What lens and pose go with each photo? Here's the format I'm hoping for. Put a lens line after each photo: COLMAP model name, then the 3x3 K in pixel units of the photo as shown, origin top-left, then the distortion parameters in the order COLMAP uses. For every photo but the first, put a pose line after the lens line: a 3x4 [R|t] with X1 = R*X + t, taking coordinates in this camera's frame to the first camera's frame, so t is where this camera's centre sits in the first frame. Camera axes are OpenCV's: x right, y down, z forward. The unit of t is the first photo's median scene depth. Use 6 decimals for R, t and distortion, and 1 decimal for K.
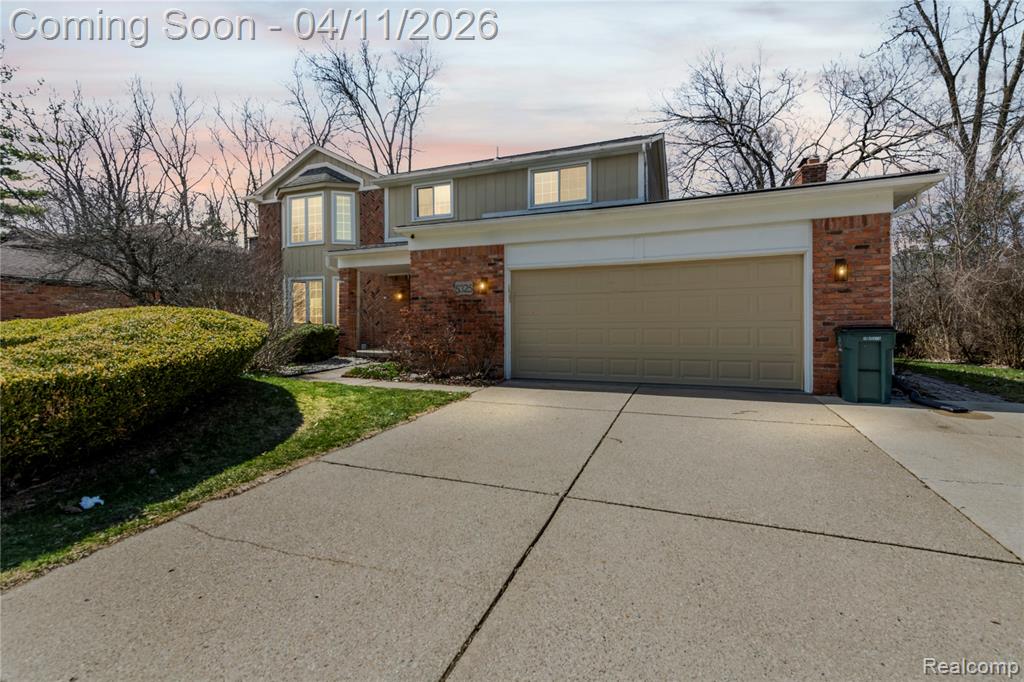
lens RADIAL K [[469.5, 0, 513.3], [0, 469.5, 318.1], [0, 0, 1]] dist [0.013609, -0.000018]
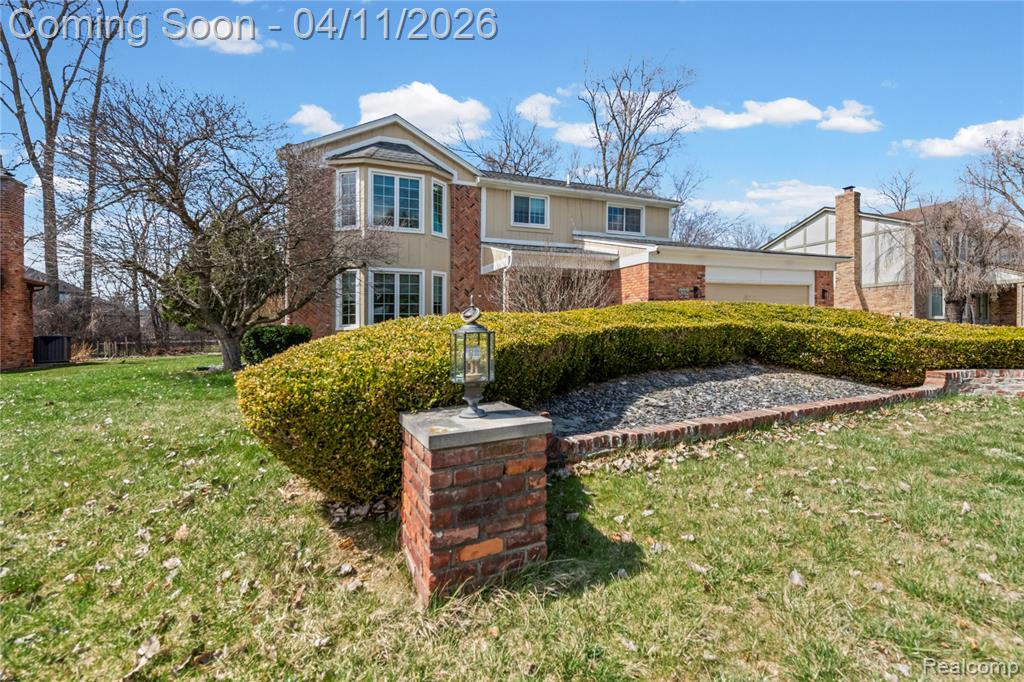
lens RADIAL K [[469.5, 0, 513.3], [0, 469.5, 318.1], [0, 0, 1]] dist [0.013609, -0.000018]
pose [[0.666888, 0.000470, 0.745158, -1.550979], [0.007125, 0.999950, -0.007006, 0.018391], [-0.745124, 0.009981, 0.666852, 0.446794]]
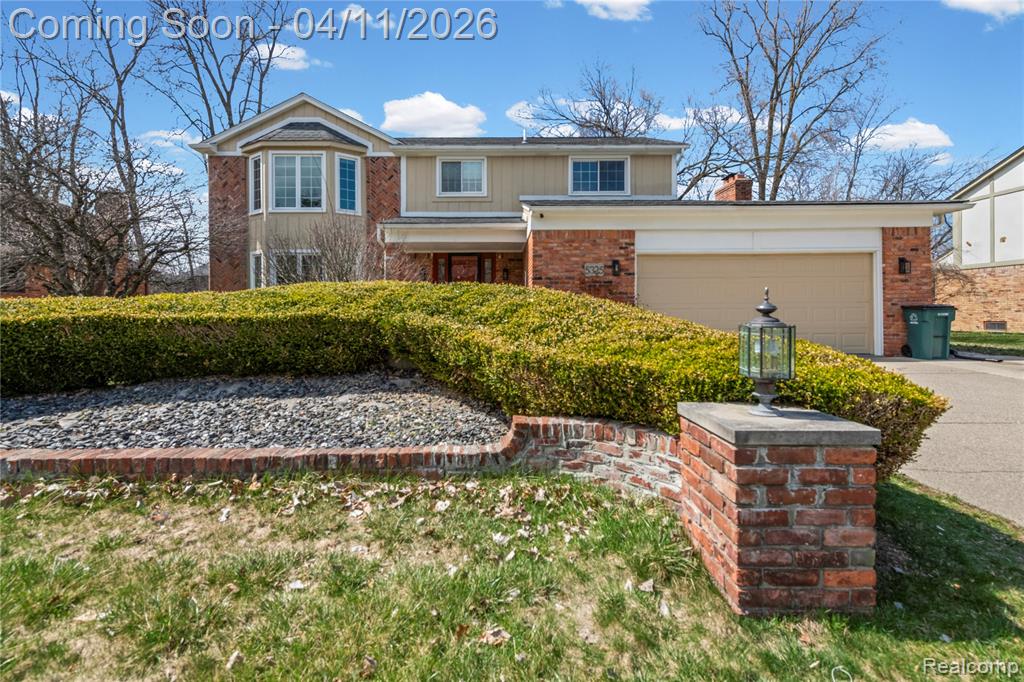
lens RADIAL K [[481.0, 0, 495.9], [0, 481.0, 297.4], [0, 0, 1]] dist [0.015882, -0.000119]
pose [[0.924436, 0.008659, 0.381239, -0.725474], [-0.005168, 0.999935, -0.010179, 0.009679], [-0.381302, 0.007439, 0.924421, 0.105746]]
